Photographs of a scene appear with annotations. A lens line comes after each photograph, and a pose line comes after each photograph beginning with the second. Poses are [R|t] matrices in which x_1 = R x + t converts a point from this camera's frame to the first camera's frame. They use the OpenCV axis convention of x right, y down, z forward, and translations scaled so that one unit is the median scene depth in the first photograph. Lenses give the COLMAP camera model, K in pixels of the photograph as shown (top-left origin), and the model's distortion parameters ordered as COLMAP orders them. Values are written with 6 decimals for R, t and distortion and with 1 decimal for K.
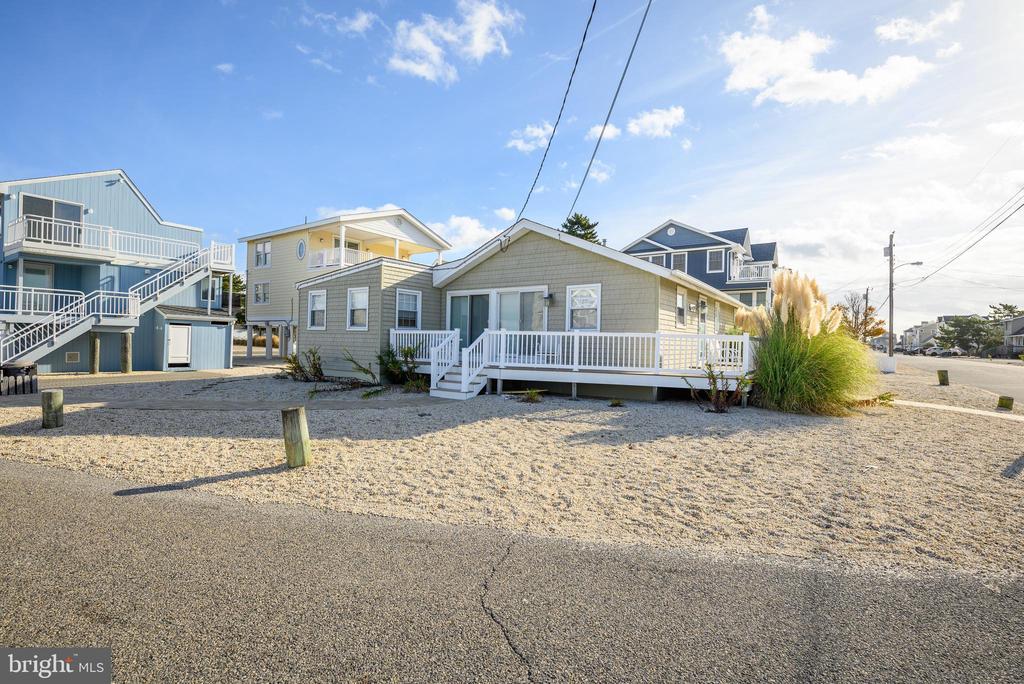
lens RADIAL K [[455.1, 0, 518.3], [0, 455.1, 336.0], [0, 0, 1]] dist [-0.000567, -0.000252]
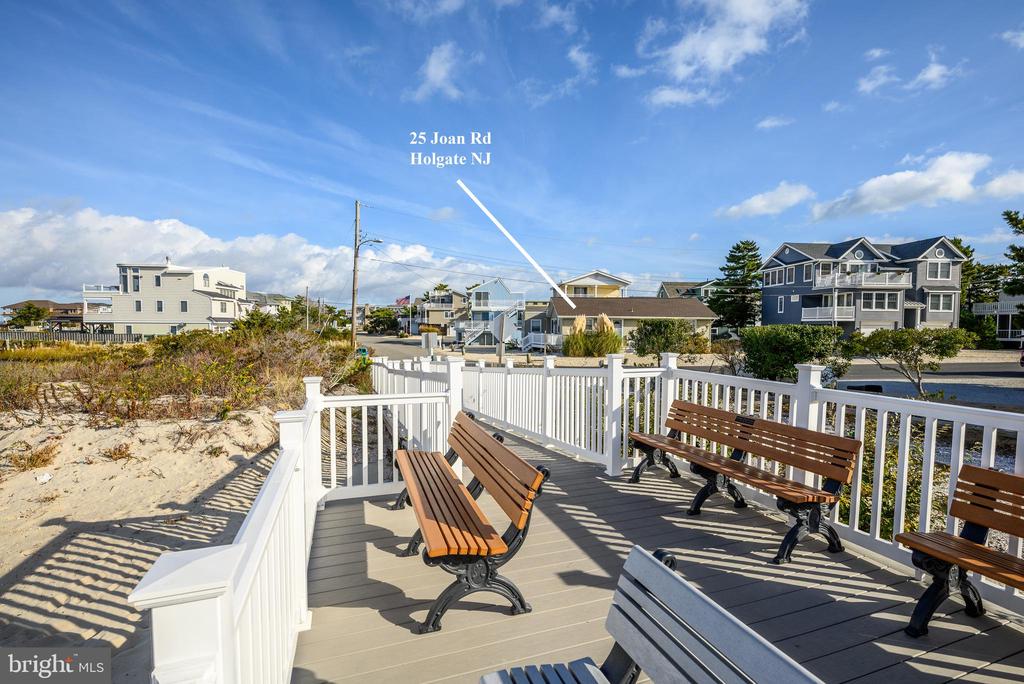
lens RADIAL K [[453.6, 0, 512.0], [0, 453.6, 342.0], [0, 0, 1]] dist [0.000478, 0.000006]
pose [[0.605746, 0.011597, -0.795574, 1.499600], [0.015176, 0.999543, 0.026125, -0.021307], [0.795513, -0.027898, 0.605293, -0.717445]]
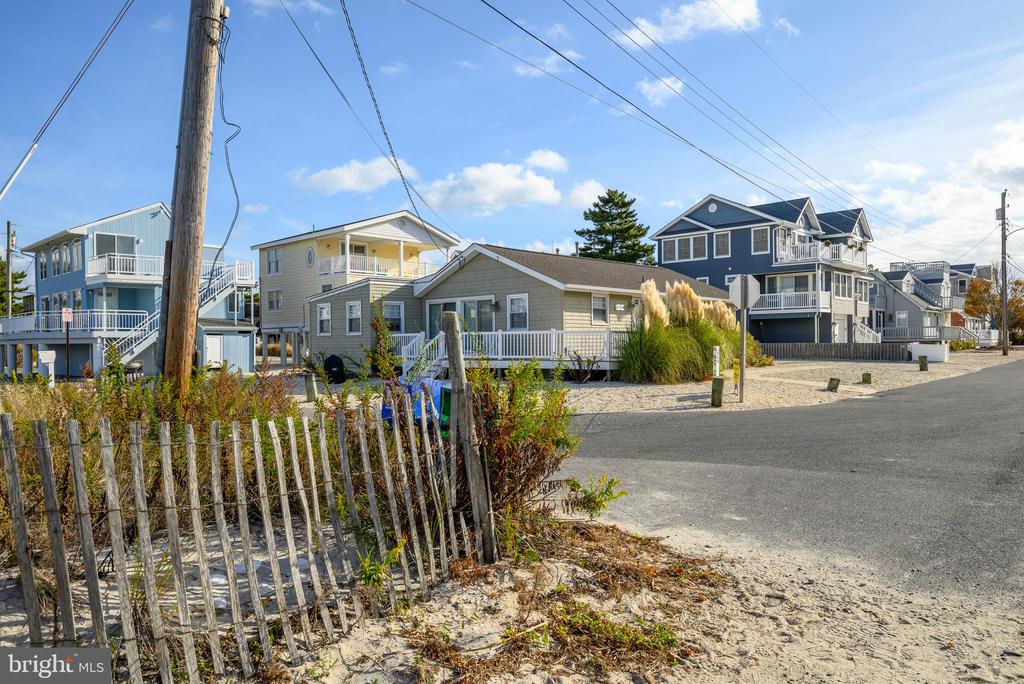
lens RADIAL K [[670.5, 0, 512.0], [0, 670.5, 342.0], [0, 0, 1]] dist [0.007915, 0.001437]
pose [[0.986941, -0.030036, -0.158255, 0.257075], [0.031687, 0.999466, 0.007922, 0.003918], [0.157932, -0.012833, 0.987367, -0.531373]]
